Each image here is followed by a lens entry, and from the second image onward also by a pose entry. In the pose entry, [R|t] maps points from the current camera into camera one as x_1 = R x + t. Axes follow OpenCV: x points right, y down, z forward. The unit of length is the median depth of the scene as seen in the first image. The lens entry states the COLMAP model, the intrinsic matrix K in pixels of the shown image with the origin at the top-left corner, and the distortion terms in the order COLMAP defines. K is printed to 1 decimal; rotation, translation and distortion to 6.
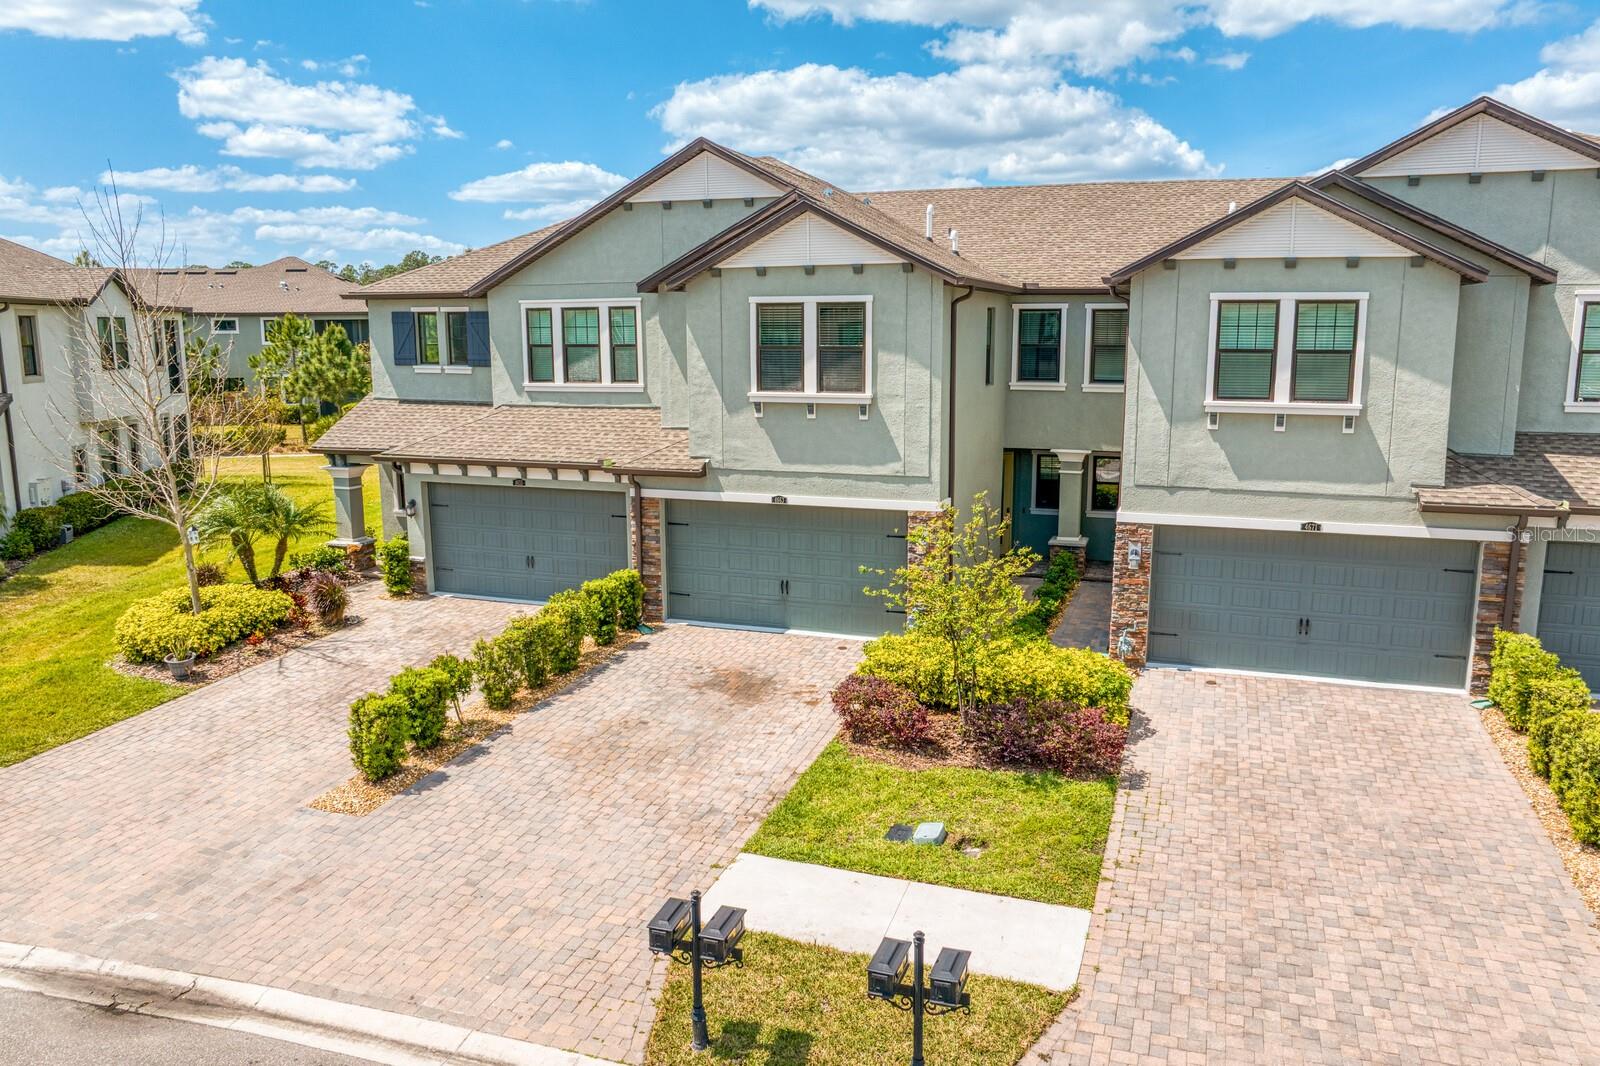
lens RADIAL K [[1134.6, 0, 796.6], [0, 1134.6, 504.6], [0, 0, 1]] dist [-0.034207, 0.001838]
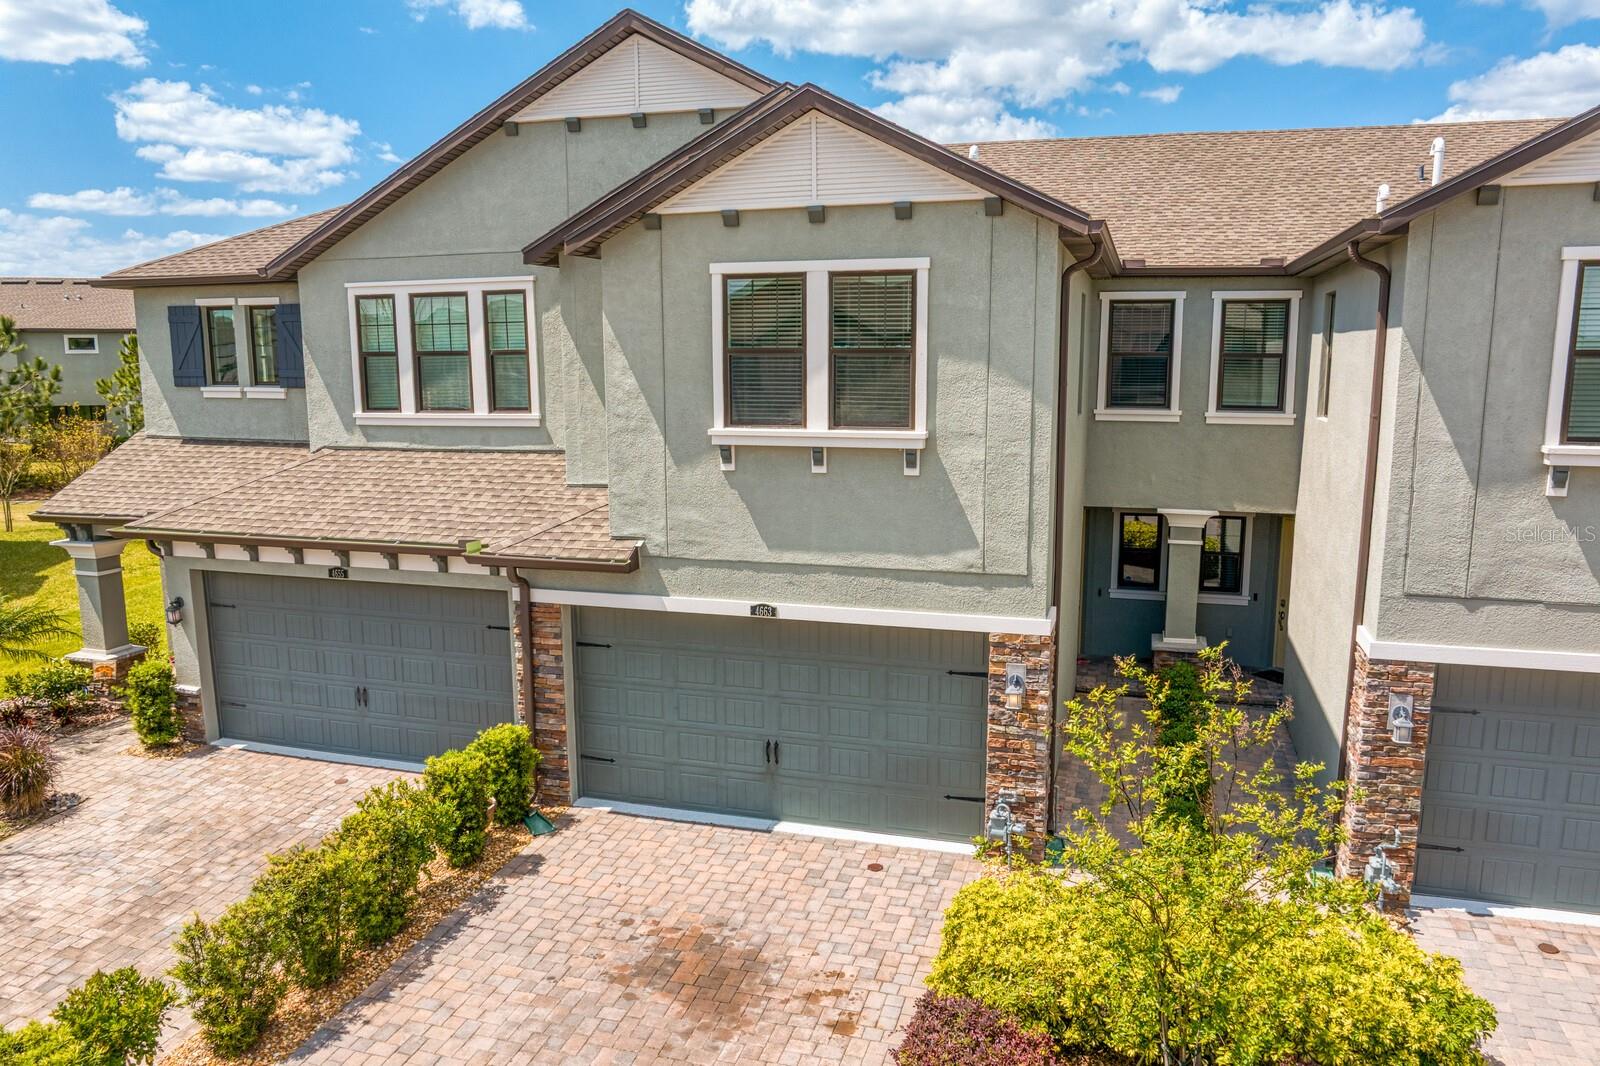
lens RADIAL K [[1133.7, 0, 800.0], [0, 1133.7, 533.0], [0, 0, 1]] dist [-0.042819, 0.001737]
pose [[0.998703, -0.007882, 0.050292, -0.024737], [0.007731, 0.999965, 0.003190, -0.044720], [-0.050316, -0.002797, 0.998729, 0.397507]]
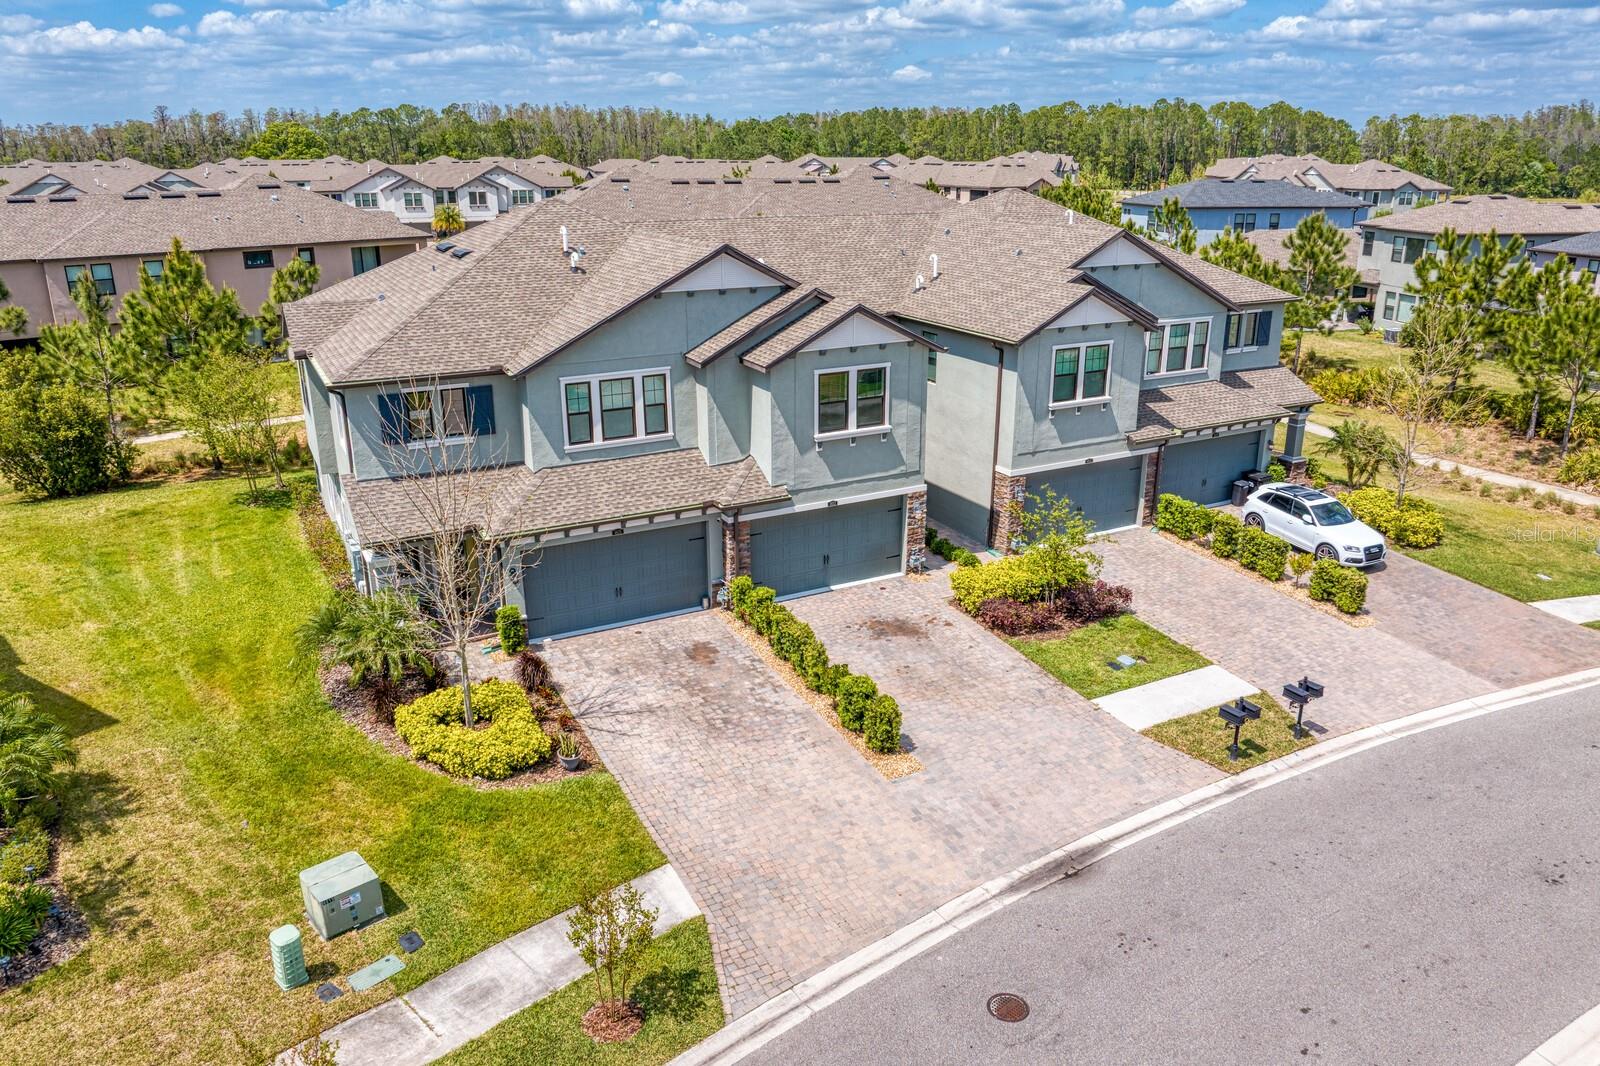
lens RADIAL K [[1134.6, 0, 796.6], [0, 1134.6, 504.6], [0, 0, 1]] dist [-0.034207, 0.001838]
pose [[0.676131, -0.223617, 0.702027, -1.036059], [0.115728, 0.973235, 0.198545, -0.288197], [-0.727636, -0.052998, 0.683914, 0.029570]]
